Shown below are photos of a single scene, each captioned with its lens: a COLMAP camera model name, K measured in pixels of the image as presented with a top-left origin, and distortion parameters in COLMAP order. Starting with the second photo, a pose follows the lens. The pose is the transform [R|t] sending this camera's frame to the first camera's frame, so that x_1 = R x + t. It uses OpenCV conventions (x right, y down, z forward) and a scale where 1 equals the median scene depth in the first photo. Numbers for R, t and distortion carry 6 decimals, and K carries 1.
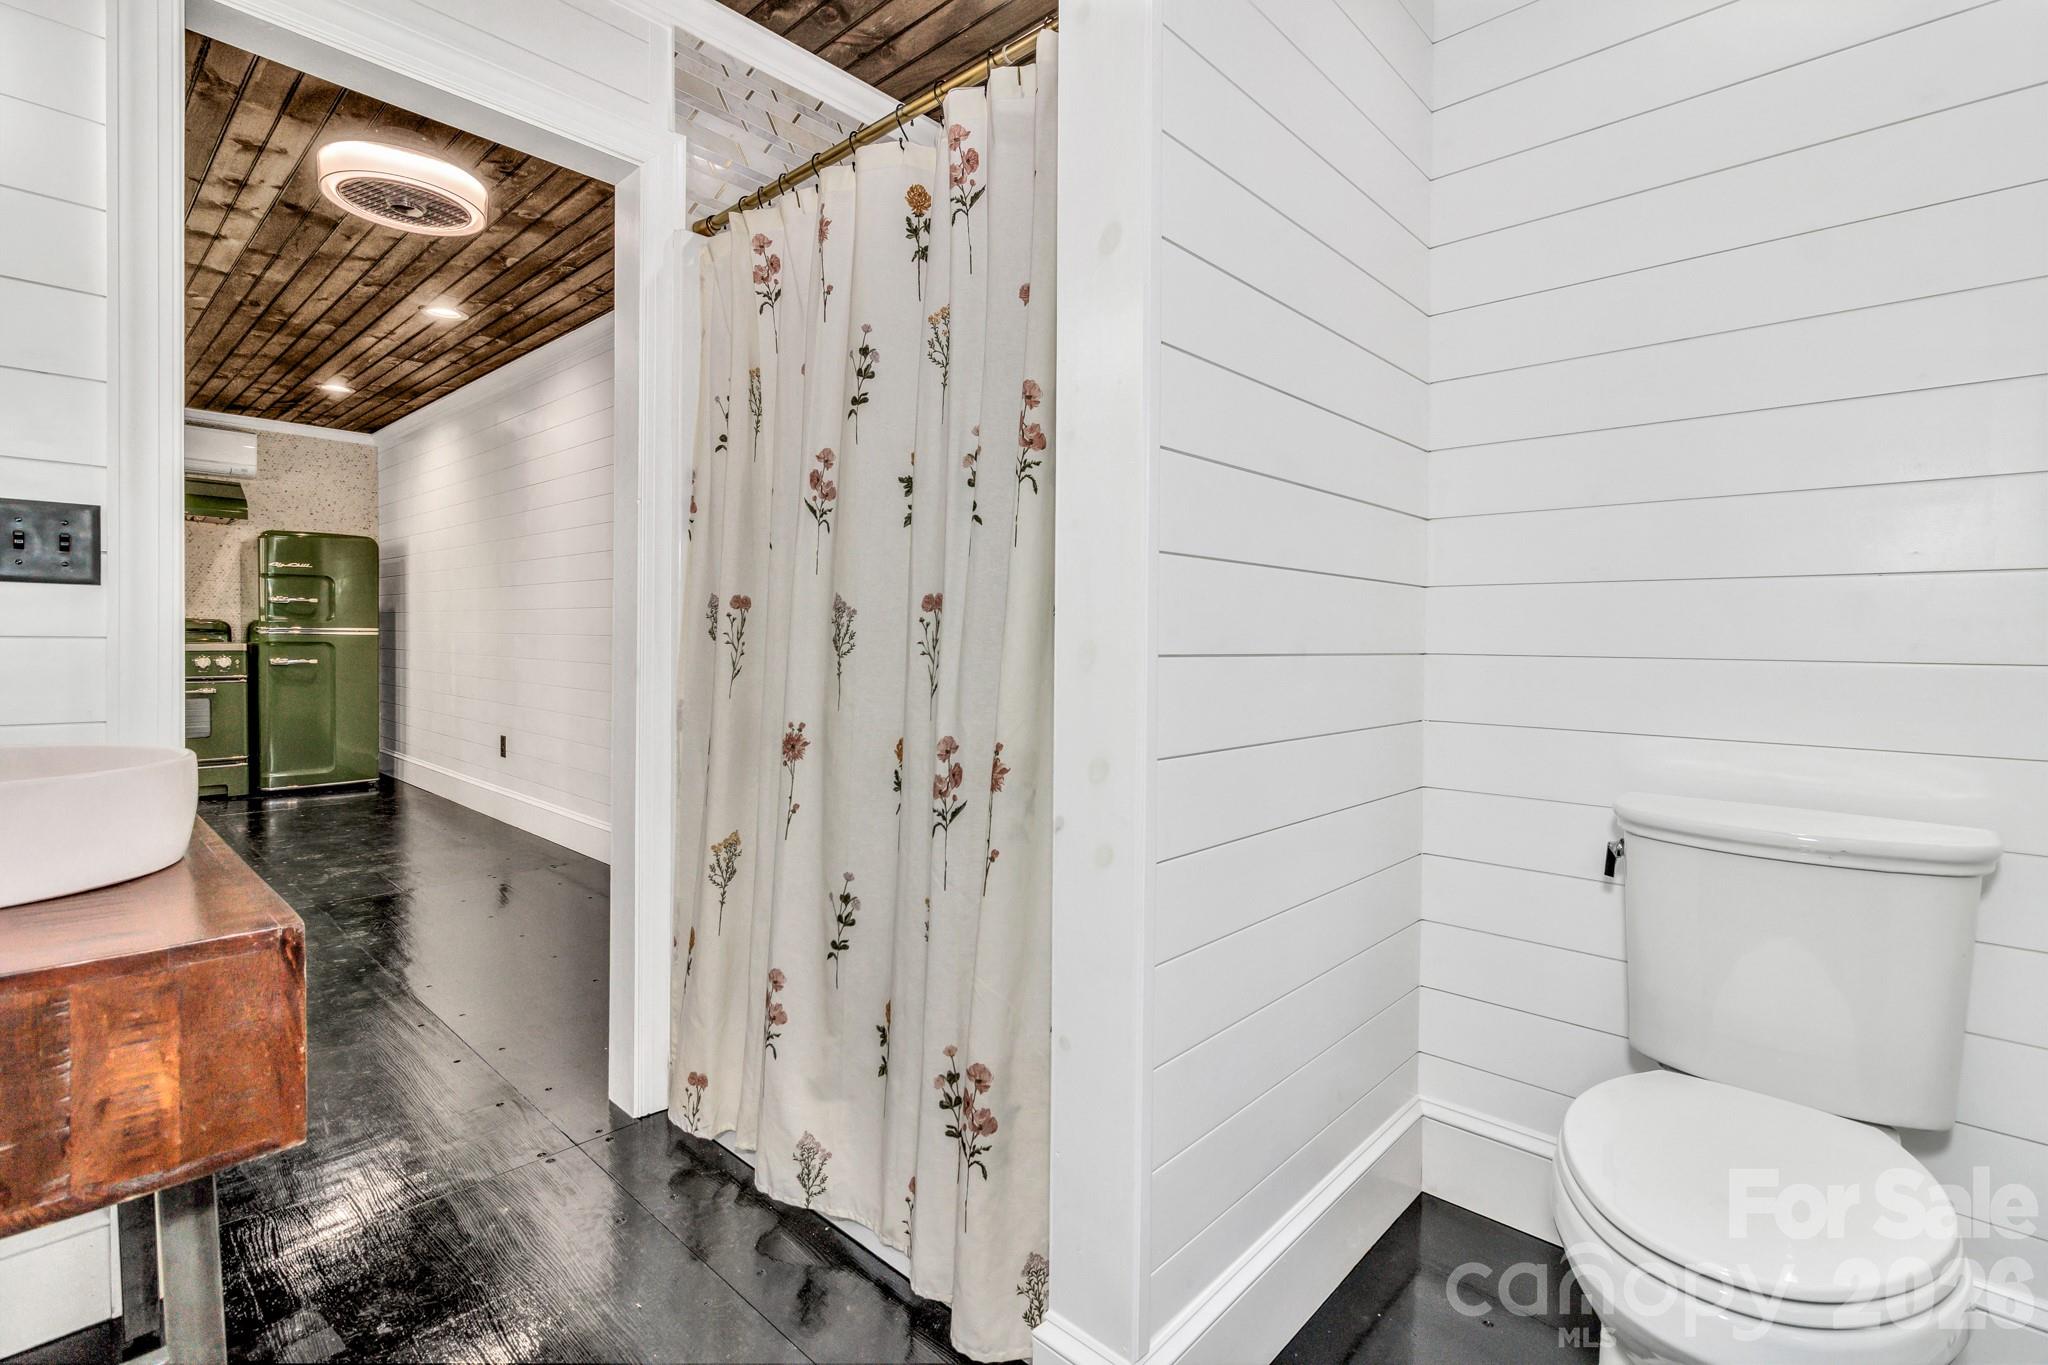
lens RADIAL K [[942.3, 0, 1027.6], [0, 942.3, 656.3], [0, 0, 1]] dist [0.000231, 0.002711]
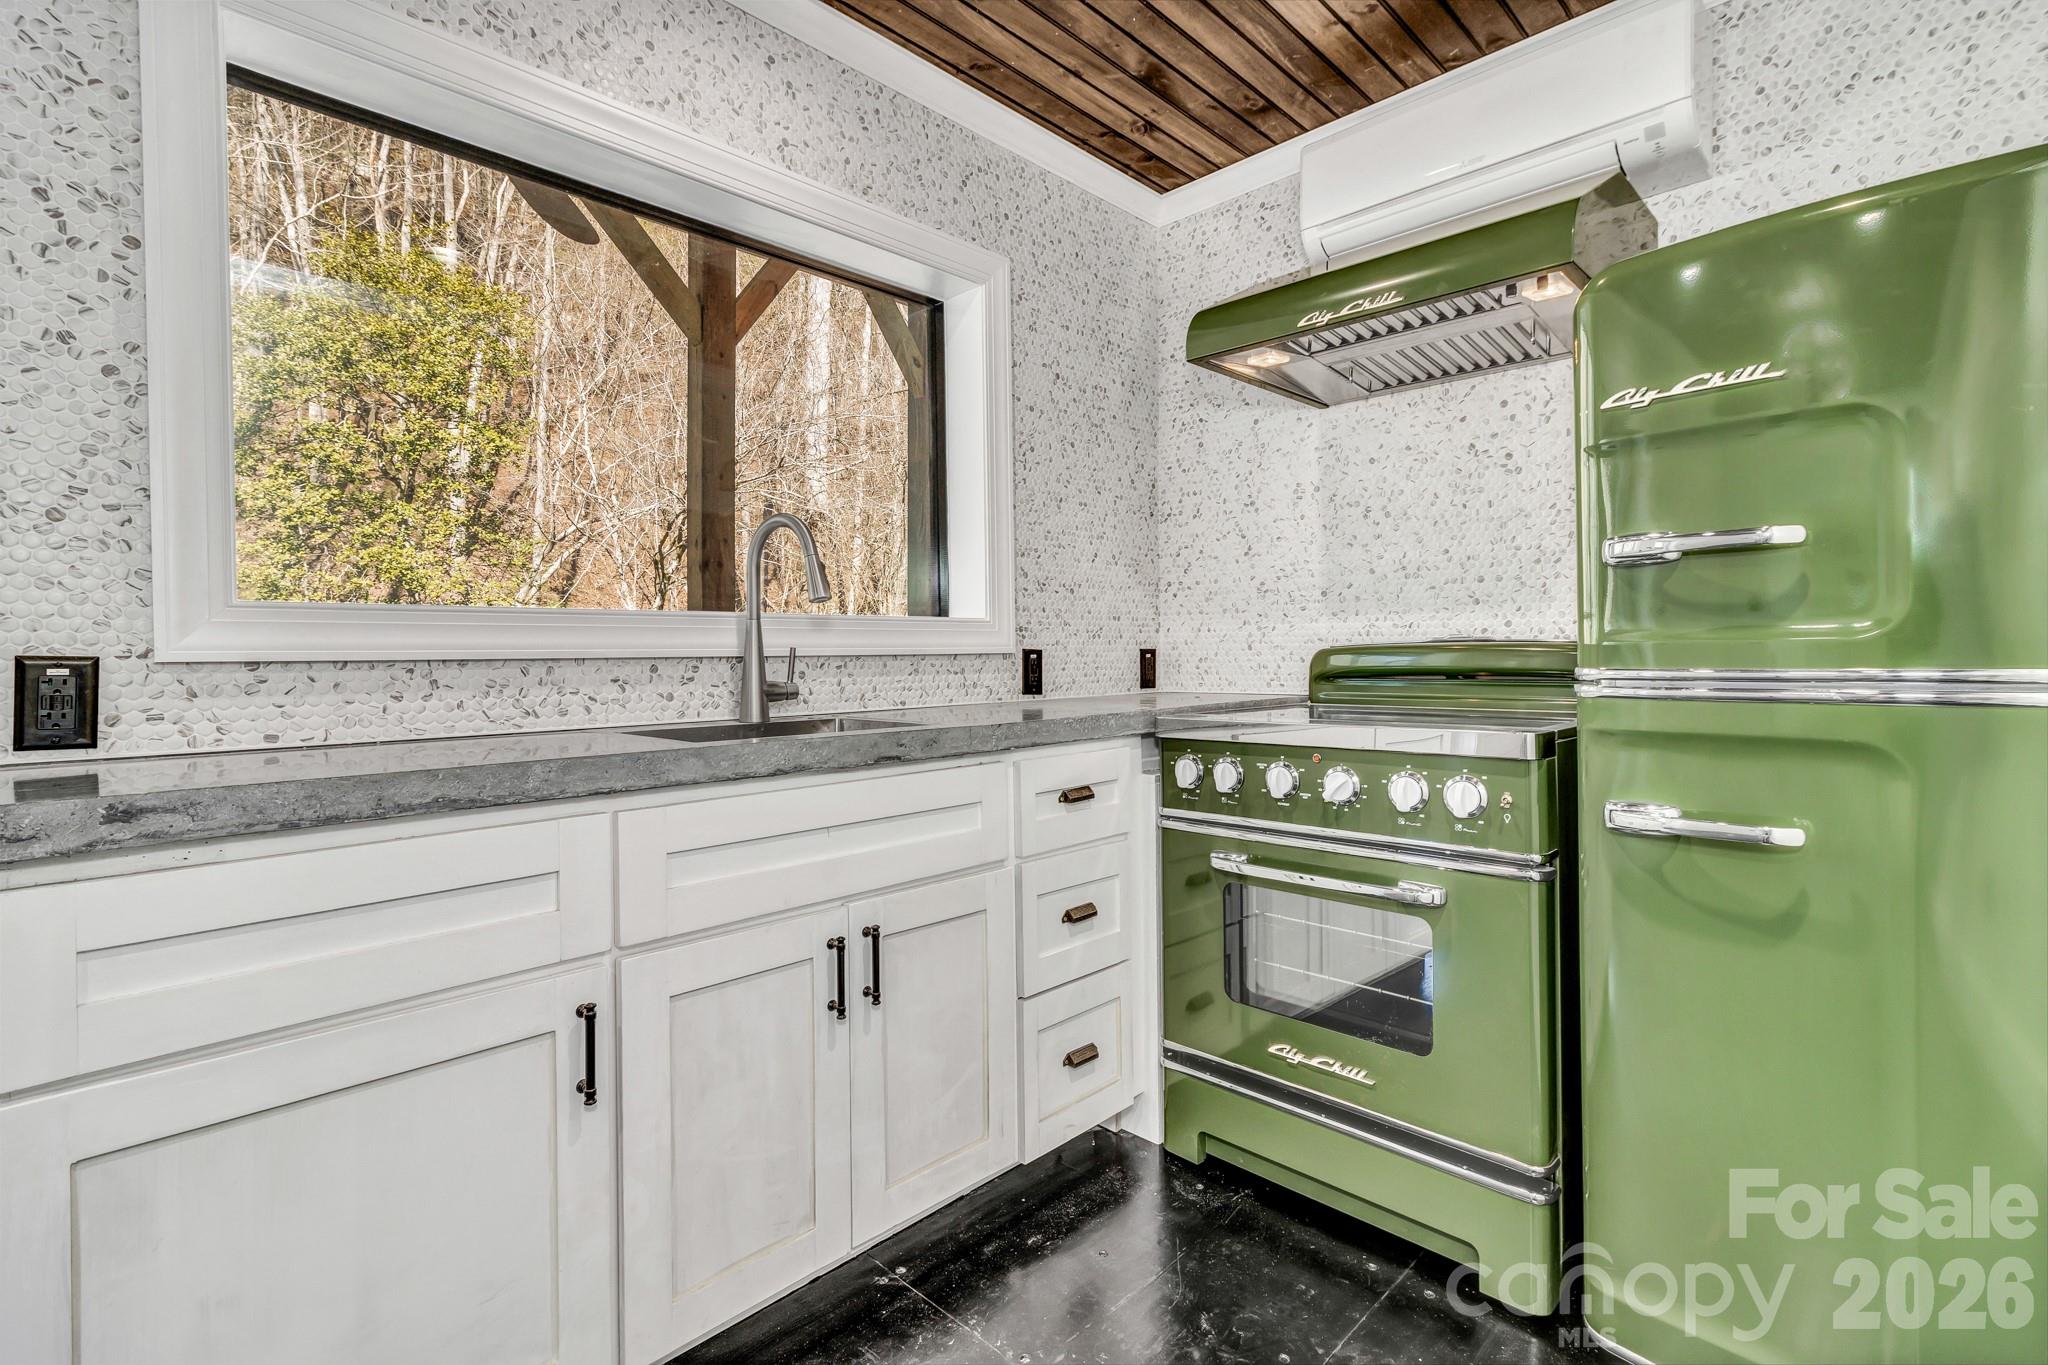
lens RADIAL K [[942.3, 0, 1027.6], [0, 942.3, 656.3], [0, 0, 1]] dist [0.000231, 0.002711]
pose [[-0.029458, -0.009820, -0.999518, -0.587170], [-0.013067, 0.999870, -0.009438, -0.031289], [0.999481, 0.012782, -0.029583, 0.901324]]
